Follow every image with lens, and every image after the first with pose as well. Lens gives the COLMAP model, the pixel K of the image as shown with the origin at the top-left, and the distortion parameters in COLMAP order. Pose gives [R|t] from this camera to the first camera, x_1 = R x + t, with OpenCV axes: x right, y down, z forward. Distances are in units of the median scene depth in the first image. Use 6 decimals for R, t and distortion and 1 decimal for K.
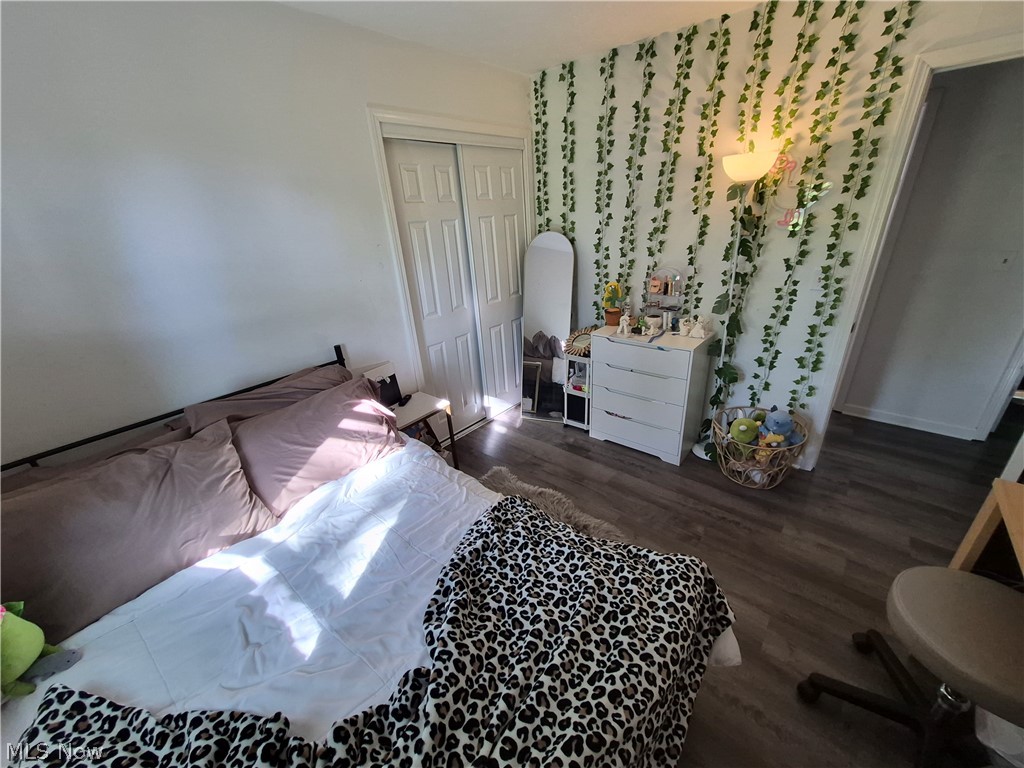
lens RADIAL K [[402.0, 0, 527.6], [0, 402.0, 388.0], [0, 0, 1]] dist [0.013997, -0.006752]
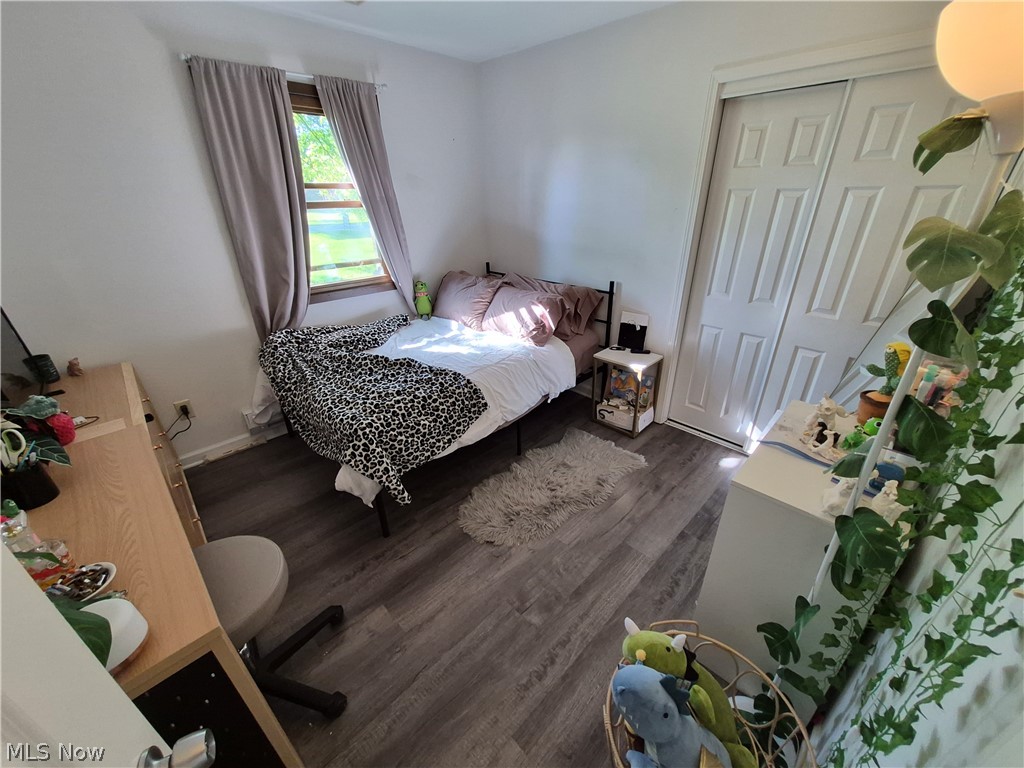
lens RADIAL K [[402.0, 0, 527.6], [0, 402.0, 388.0], [0, 0, 1]] dist [0.013997, -0.006752]
pose [[-0.072657, 0.494168, -0.866325, 1.065601], [-0.401778, 0.780519, 0.478919, -0.434832], [0.912850, 0.382868, 0.141836, 0.857591]]
